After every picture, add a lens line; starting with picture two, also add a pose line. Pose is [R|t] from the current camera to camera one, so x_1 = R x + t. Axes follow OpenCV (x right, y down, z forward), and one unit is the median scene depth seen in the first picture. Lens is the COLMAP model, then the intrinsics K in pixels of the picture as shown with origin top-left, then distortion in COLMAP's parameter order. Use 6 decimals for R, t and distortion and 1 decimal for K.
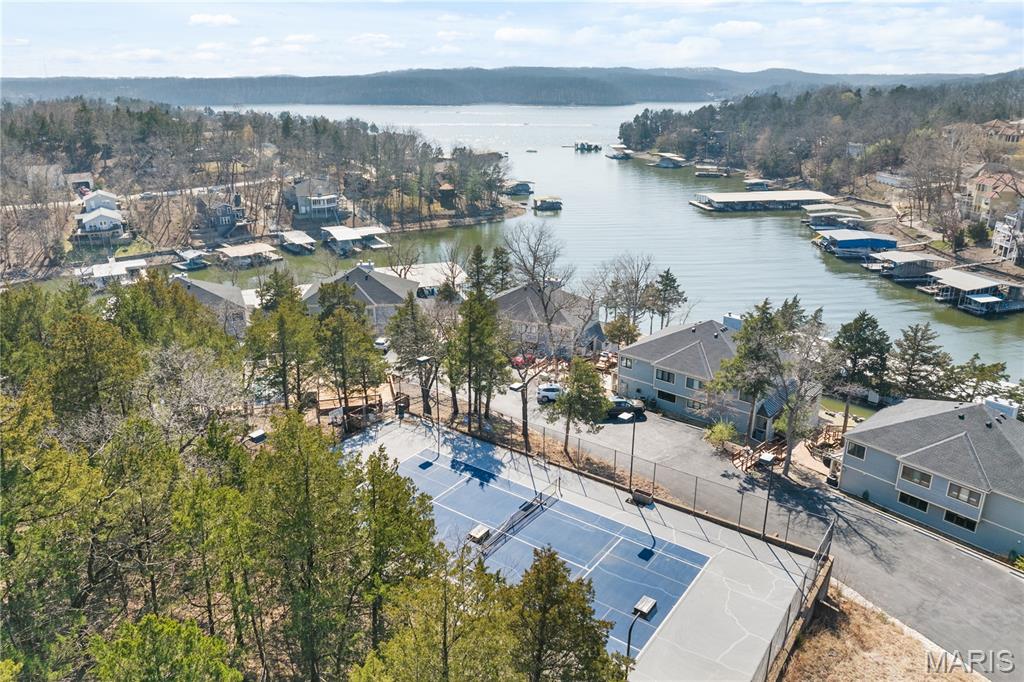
lens RADIAL K [[710.5, 0, 512.0], [0, 710.5, 341.0], [0, 0, 1]] dist [-0.037720, -0.002225]
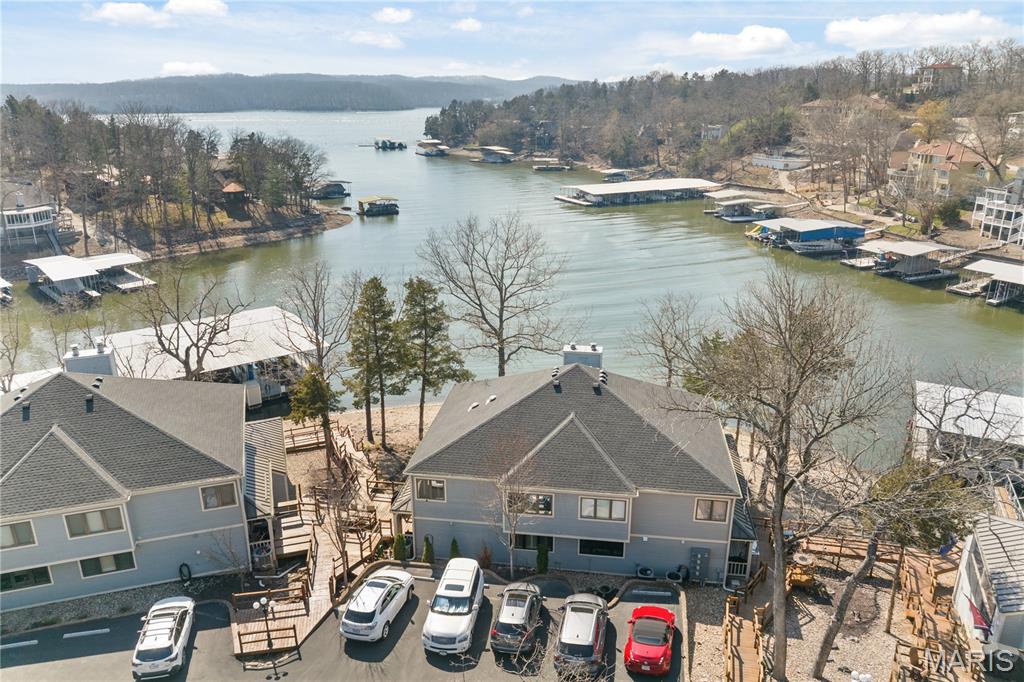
lens RADIAL K [[710.5, 0, 512.0], [0, 710.5, 341.0], [0, 0, 1]] dist [-0.037720, -0.002225]
pose [[0.952201, -0.097934, 0.289348, -0.051581], [0.102235, 0.994760, 0.000252, -0.047138], [-0.287857, 0.029342, 0.957224, 0.298840]]
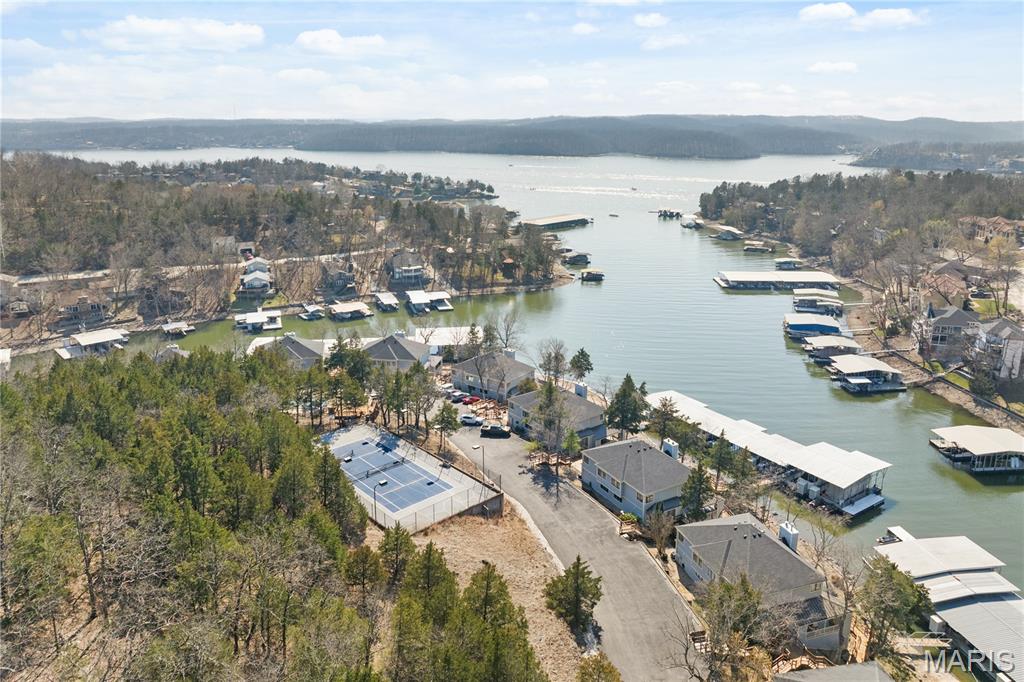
lens RADIAL K [[710.3, 0, 511.2], [0, 710.3, 318.0], [0, 0, 1]] dist [-0.026528, -0.001198]
pose [[0.980221, 0.055282, -0.190027, 0.175216], [-0.070498, 0.994743, -0.074268, -0.020044], [0.184922, 0.086196, 0.978966, -0.270685]]
